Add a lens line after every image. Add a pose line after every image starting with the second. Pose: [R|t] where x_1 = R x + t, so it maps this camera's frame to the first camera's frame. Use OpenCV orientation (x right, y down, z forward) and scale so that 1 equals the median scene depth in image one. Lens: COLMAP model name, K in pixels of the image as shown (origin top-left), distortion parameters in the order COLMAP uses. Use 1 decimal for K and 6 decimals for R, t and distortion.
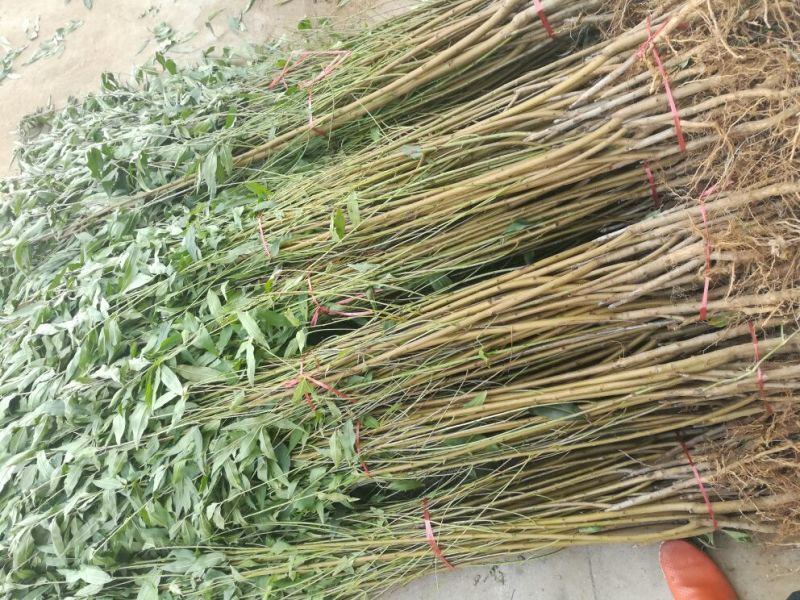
lens RADIAL K [[662.5, 0, 395.3], [0, 662.5, 303.3], [0, 0, 1]] dist [-0.010511, 0.068478]
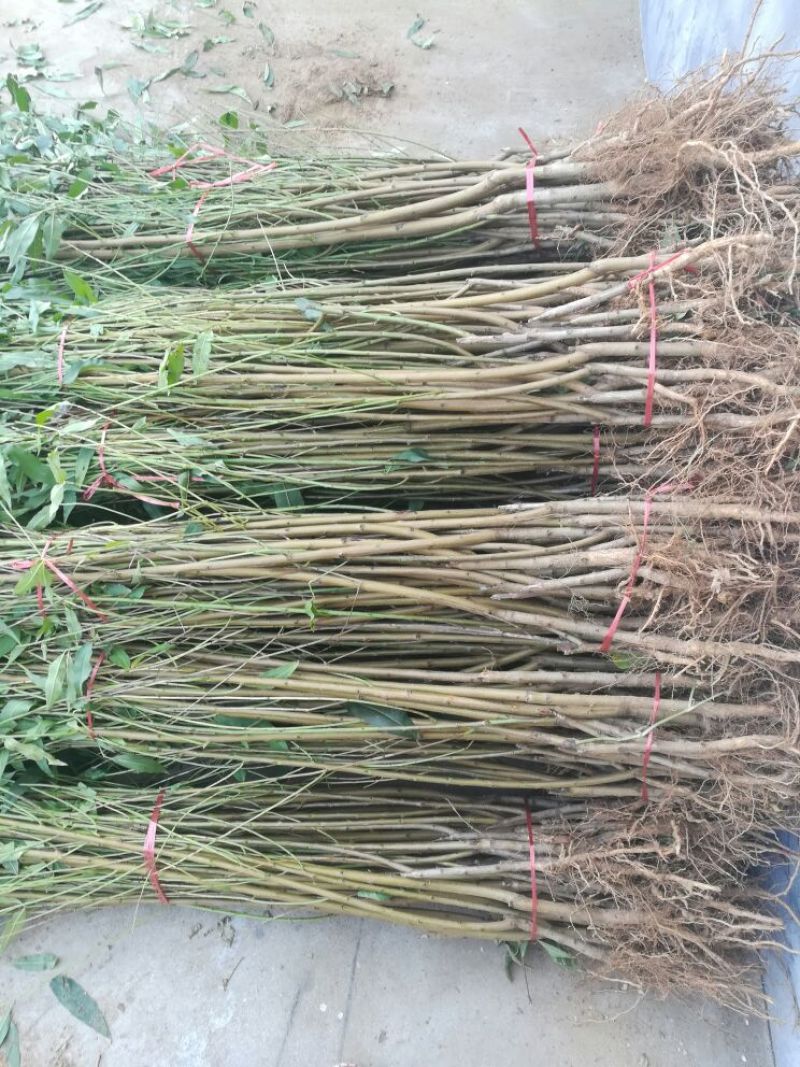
lens RADIAL K [[883.6, 0, 400.0], [0, 883.6, 533.5], [0, 0, 1]] dist [-0.010511, 0.068478]
pose [[0.930008, 0.327973, 0.165885, 0.037185], [-0.316728, 0.944142, -0.090991, 0.052770], [-0.186461, 0.032082, 0.981938, 0.056173]]
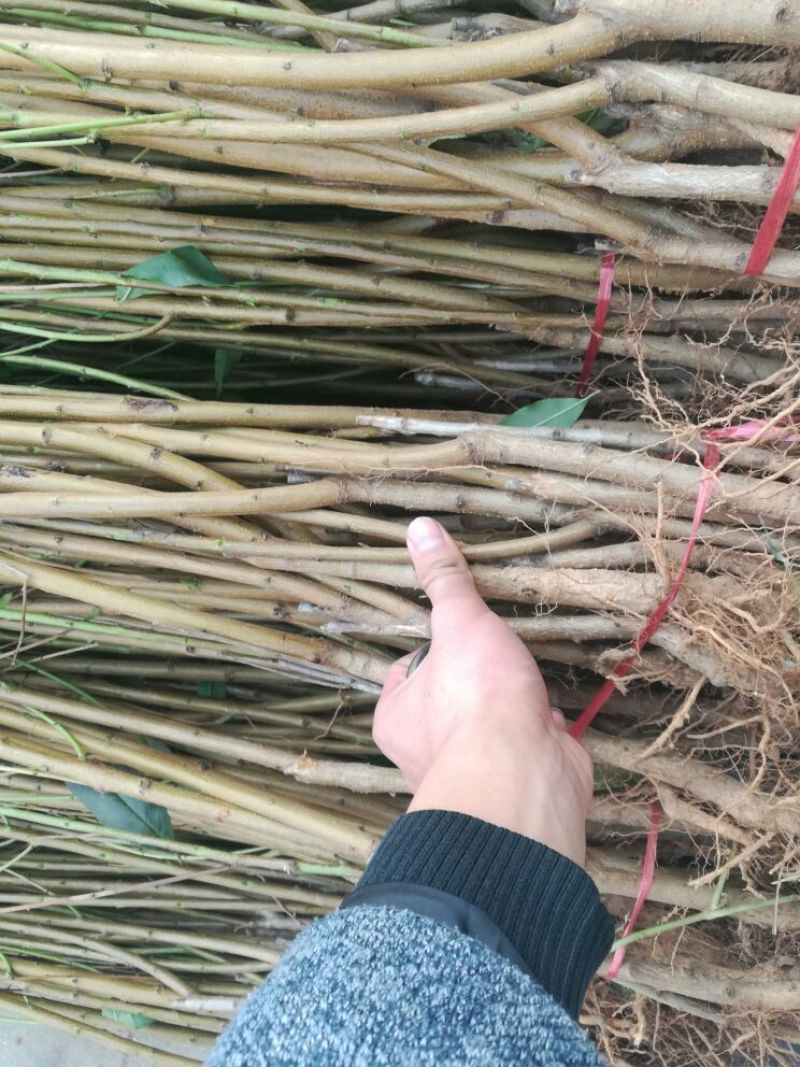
lens RADIAL K [[883.6, 0, 400.0], [0, 883.6, 533.5], [0, 0, 1]] dist [-0.010511, 0.068478]
pose [[0.904667, 0.325318, 0.275220, 0.195166], [-0.386654, 0.898158, 0.209310, -0.125152], [-0.179099, -0.295771, 0.938319, 0.529749]]
